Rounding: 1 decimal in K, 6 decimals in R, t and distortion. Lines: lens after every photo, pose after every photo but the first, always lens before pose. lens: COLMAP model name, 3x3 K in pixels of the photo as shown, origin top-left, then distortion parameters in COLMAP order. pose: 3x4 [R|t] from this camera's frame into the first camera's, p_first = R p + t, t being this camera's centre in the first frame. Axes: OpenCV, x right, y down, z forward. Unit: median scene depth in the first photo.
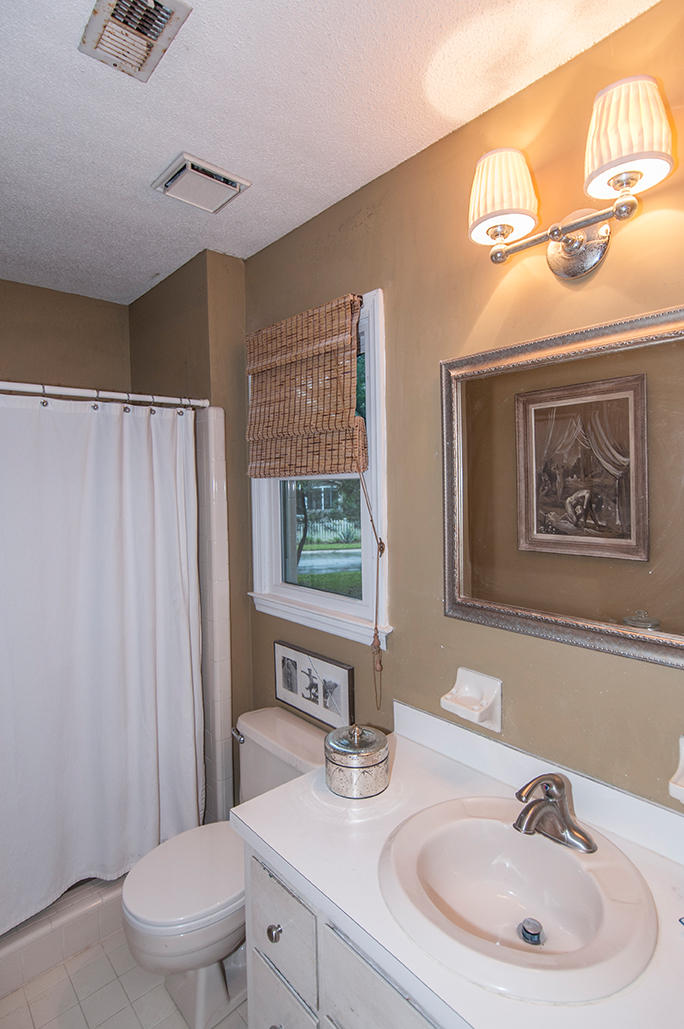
lens RADIAL K [[532.8, 0, 344.2], [0, 532.8, 508.8], [0, 0, 1]] dist [-0.002536, 0.000051]
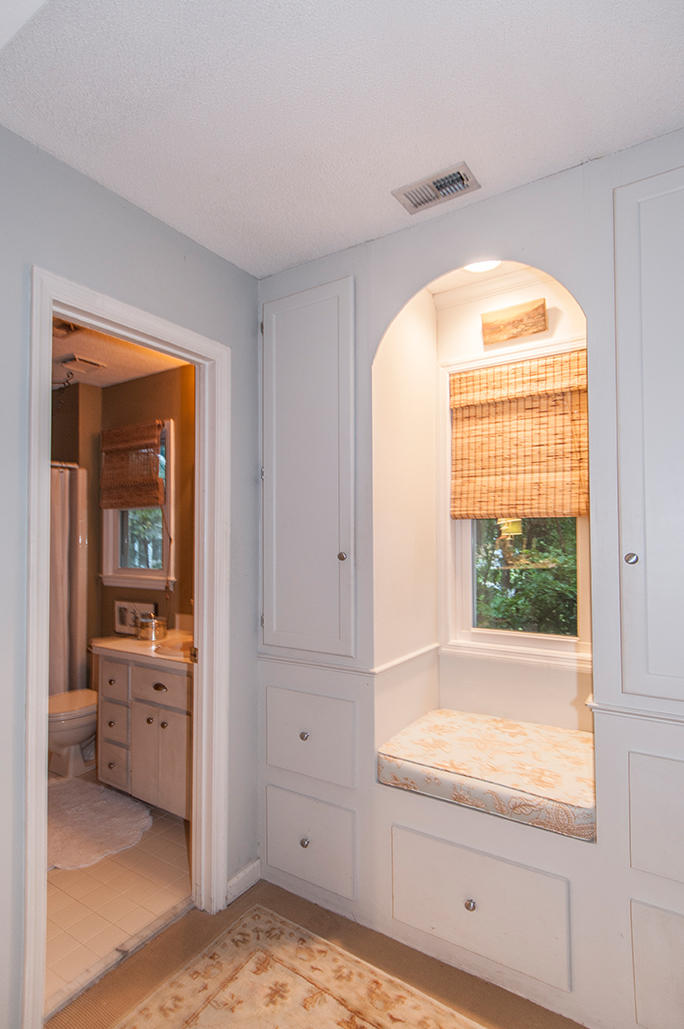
lens RADIAL K [[532.8, 0, 336.7], [0, 532.8, 520.5], [0, 0, 1]] dist [-0.002536, 0.000051]
pose [[0.966188, 0.015456, 0.257377, 0.129434], [0.005081, 0.996867, -0.078939, 0.131982], [-0.257790, 0.077577, 0.963081, -0.962078]]
